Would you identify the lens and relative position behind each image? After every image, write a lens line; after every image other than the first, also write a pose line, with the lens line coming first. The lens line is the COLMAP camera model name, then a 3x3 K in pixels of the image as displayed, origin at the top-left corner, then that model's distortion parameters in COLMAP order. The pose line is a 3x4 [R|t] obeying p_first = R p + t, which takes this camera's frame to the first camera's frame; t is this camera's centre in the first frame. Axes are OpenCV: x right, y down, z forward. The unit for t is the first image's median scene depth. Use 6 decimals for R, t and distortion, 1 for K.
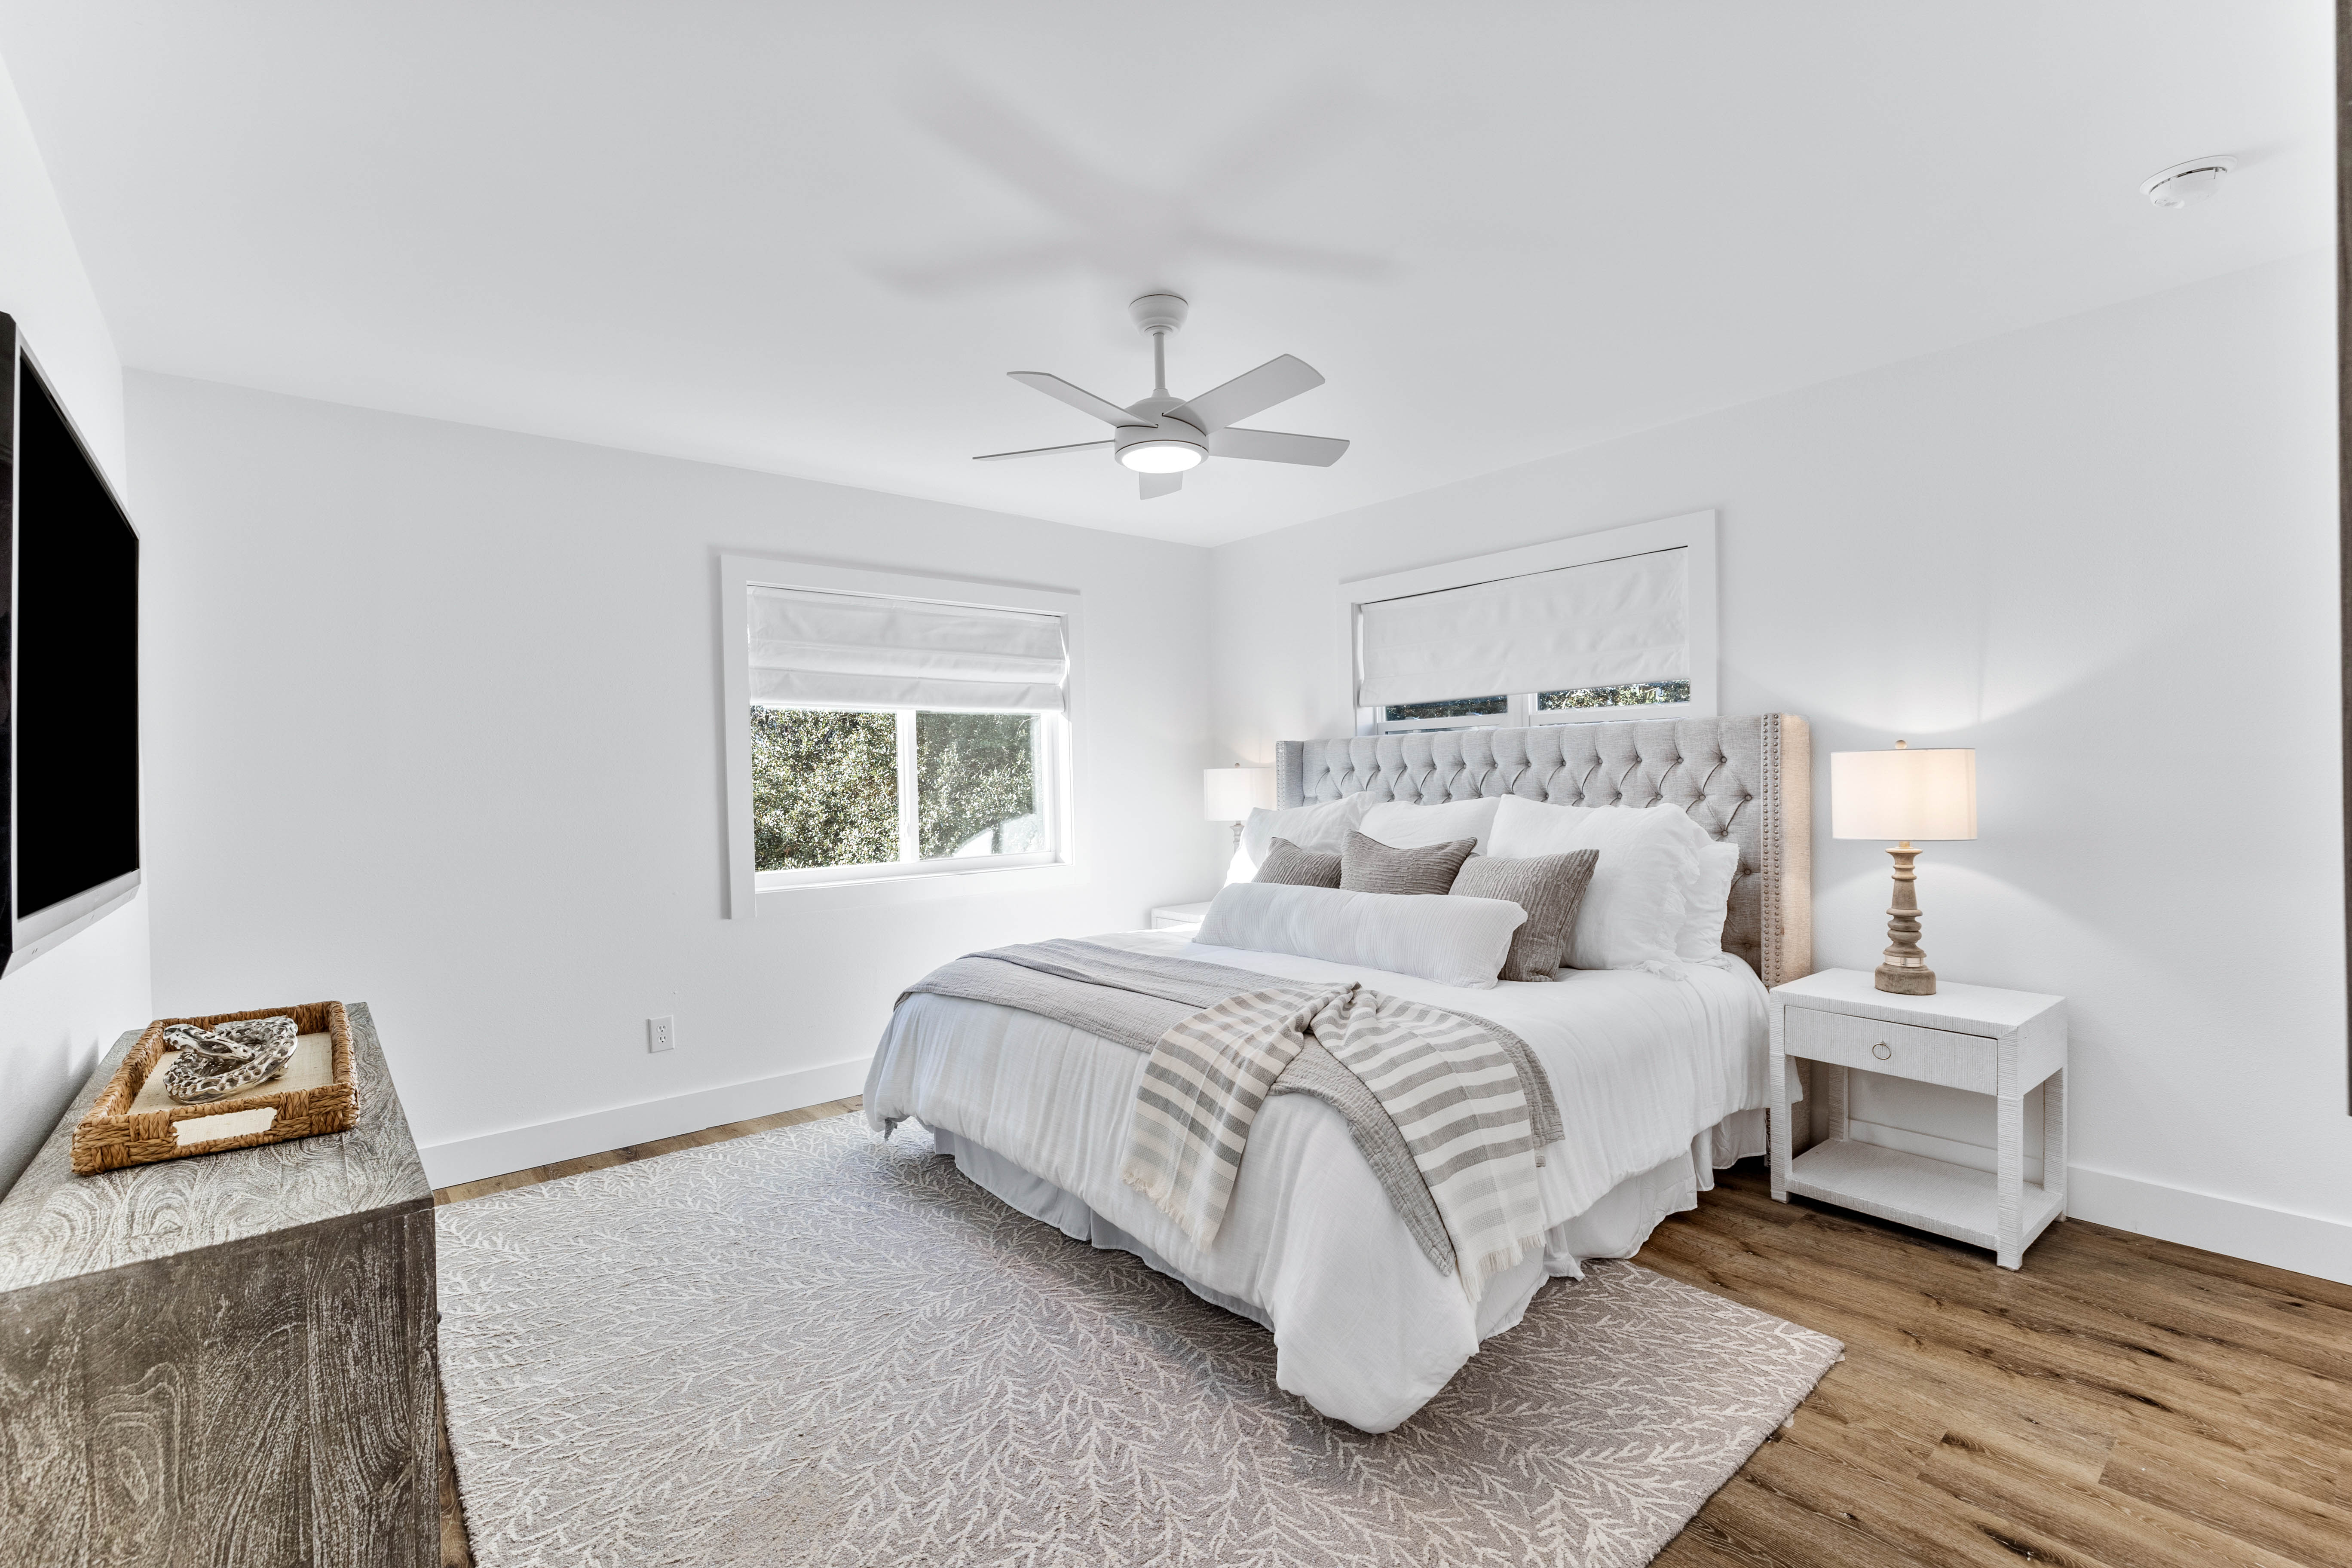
lens RADIAL K [[1011.8, 0, 1184.5], [0, 1011.8, 799.2], [0, 0, 1]] dist [0.001576, 0.000723]
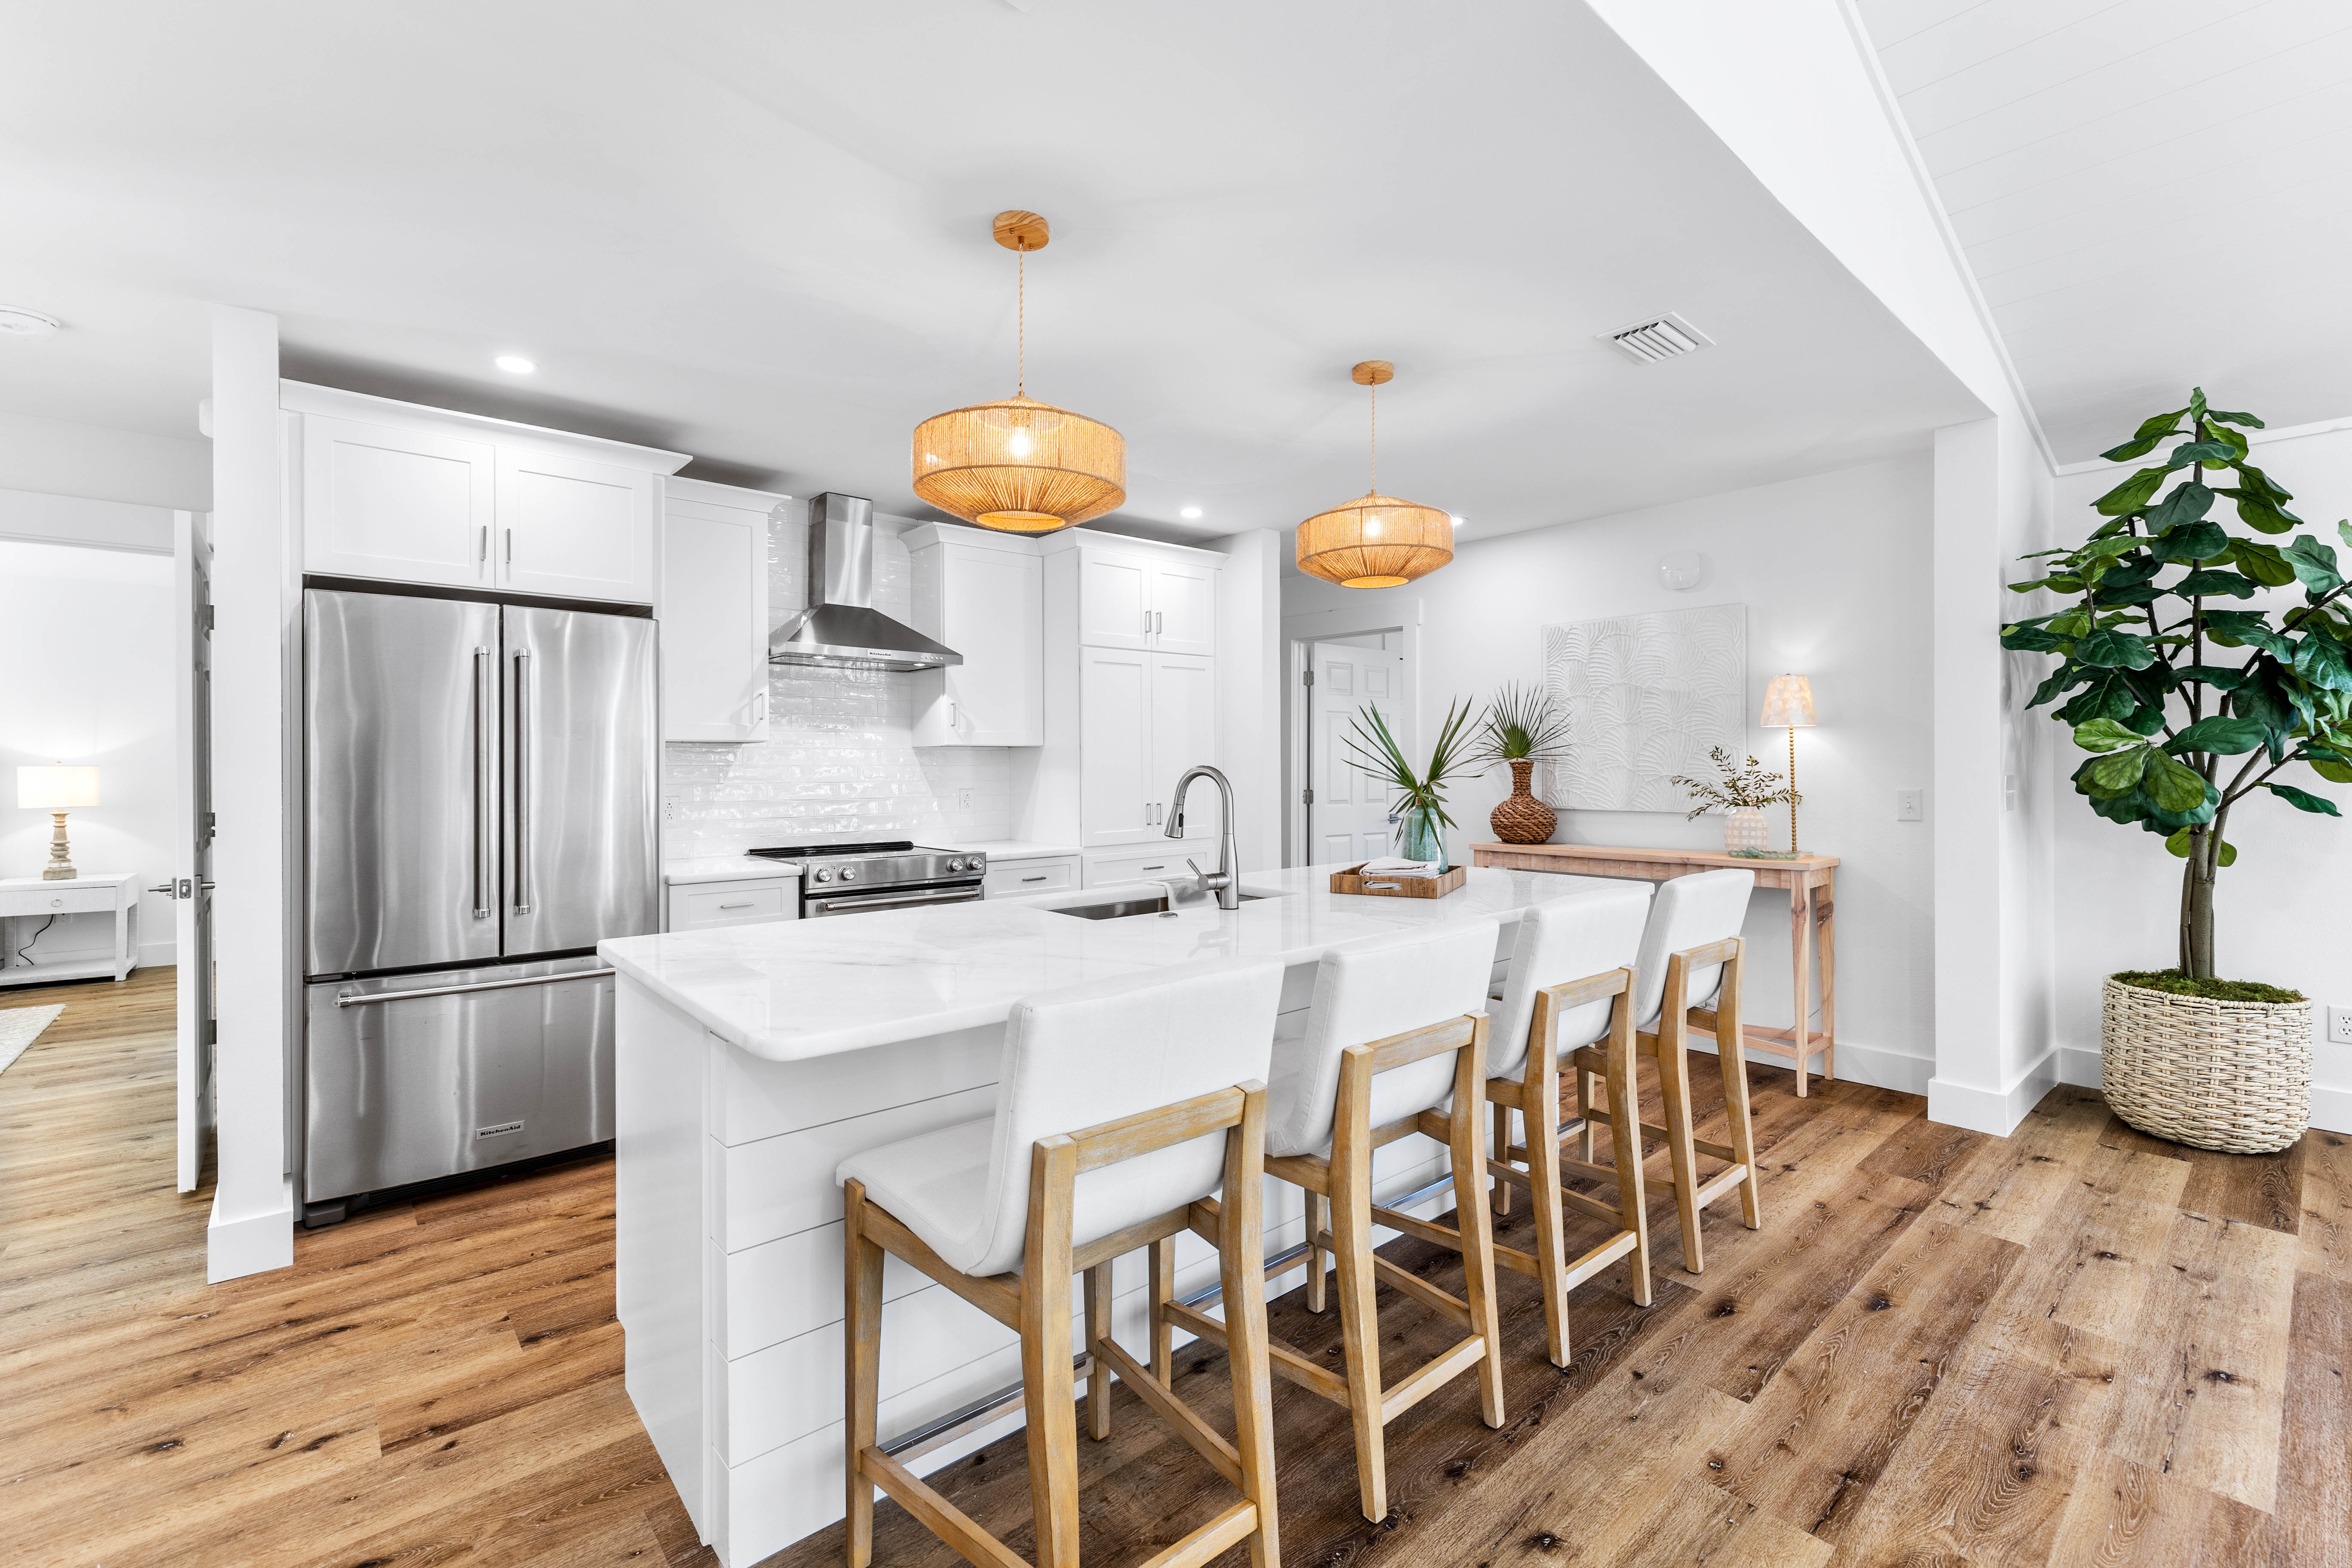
lens RADIAL K [[1011.8, 0, 1186.0], [0, 1011.8, 786.4], [0, 0, 1]] dist [0.001576, 0.000723]
pose [[-0.024758, 0.004251, 0.999684, -1.508435], [0.006630, 0.999970, -0.004088, 0.018619], [-0.999671, 0.006527, -0.024785, -1.340994]]
